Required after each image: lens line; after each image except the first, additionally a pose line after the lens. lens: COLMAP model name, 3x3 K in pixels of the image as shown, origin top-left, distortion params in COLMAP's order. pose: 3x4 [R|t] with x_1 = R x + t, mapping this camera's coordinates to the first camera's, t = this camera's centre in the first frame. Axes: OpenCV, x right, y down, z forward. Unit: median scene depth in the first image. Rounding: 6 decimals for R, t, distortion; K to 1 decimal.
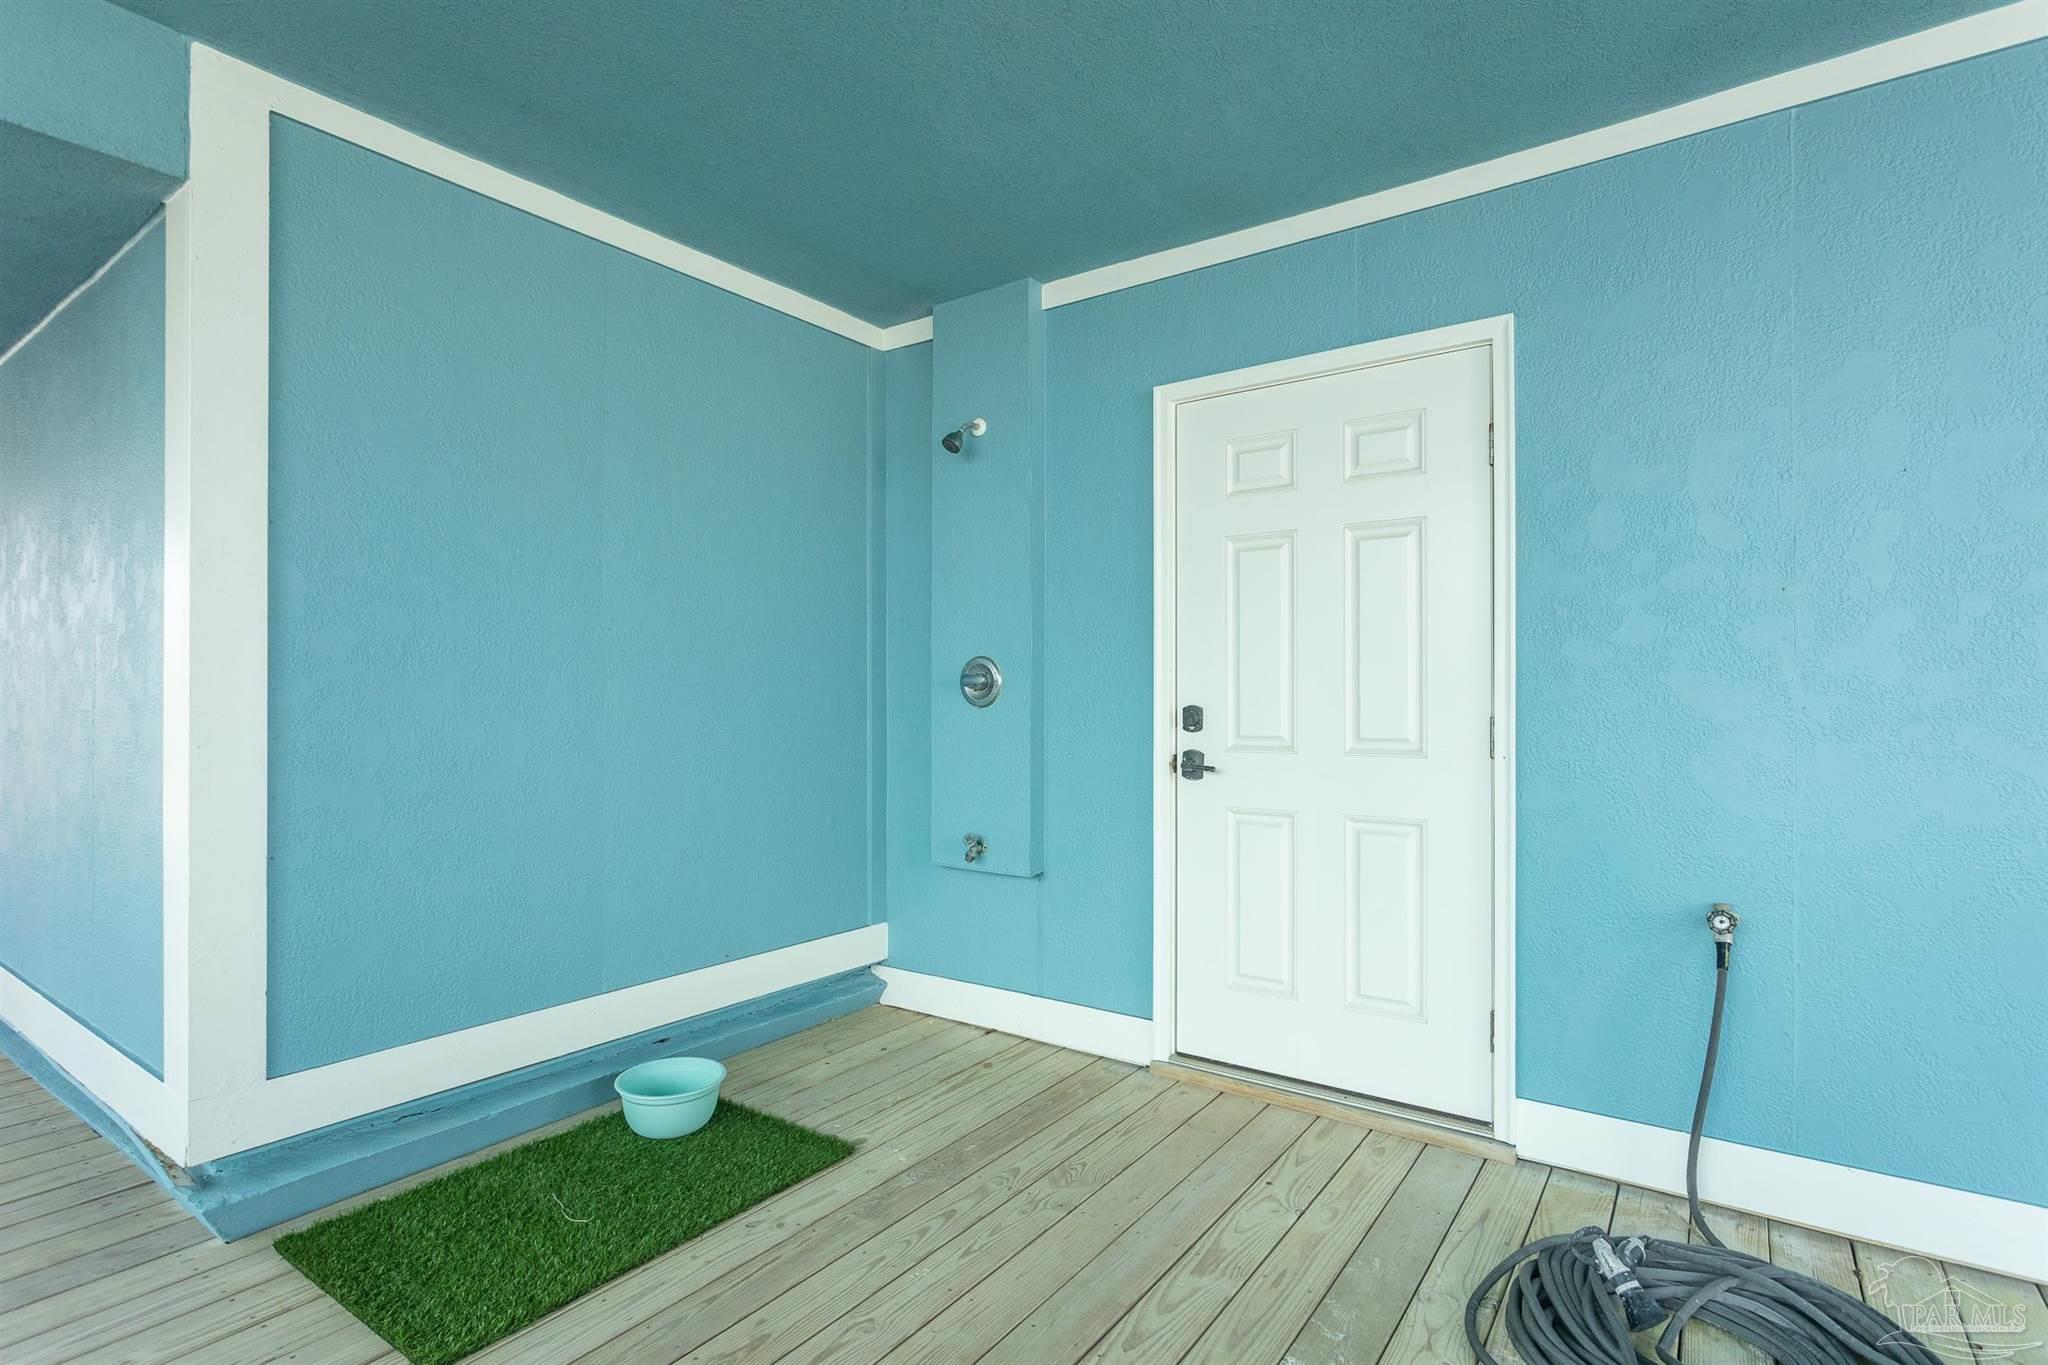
lens RADIAL K [[983.6, 0, 1024.6], [0, 983.6, 688.9], [0, 0, 1]] dist [-0.001555, -0.000154]
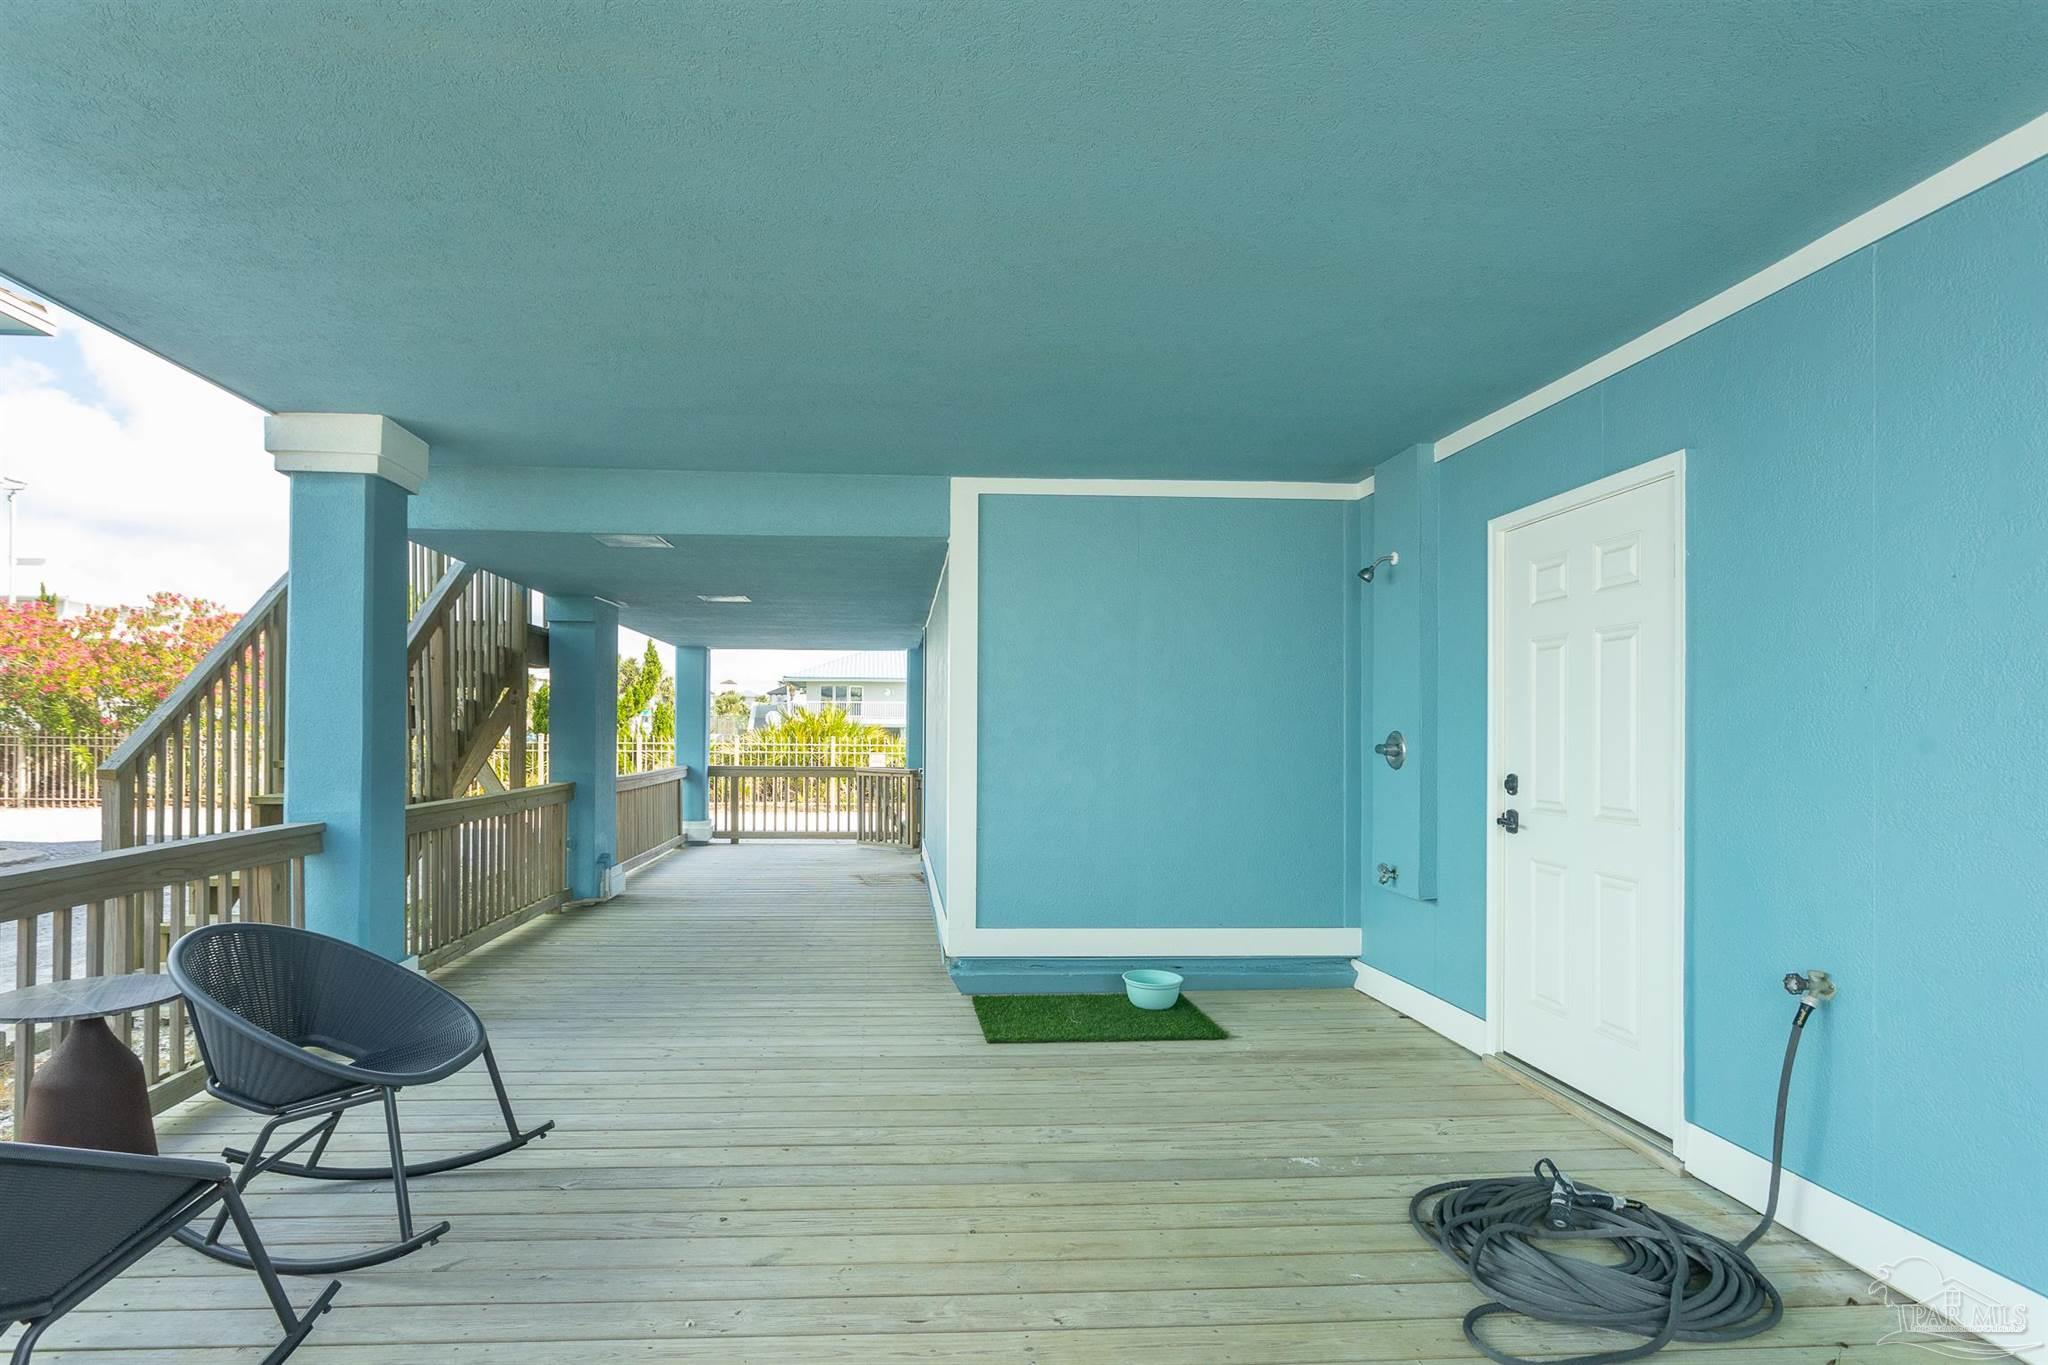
lens RADIAL K [[1070.9, 0, 1009.6], [0, 1070.9, 728.6], [0, 0, 1]] dist [-0.000121, -0.000092]
pose [[0.647087, 0.003359, -0.762409, 0.812365], [-0.002041, 0.999994, 0.002674, -0.044357], [0.762414, -0.000174, 0.647090, -0.372414]]
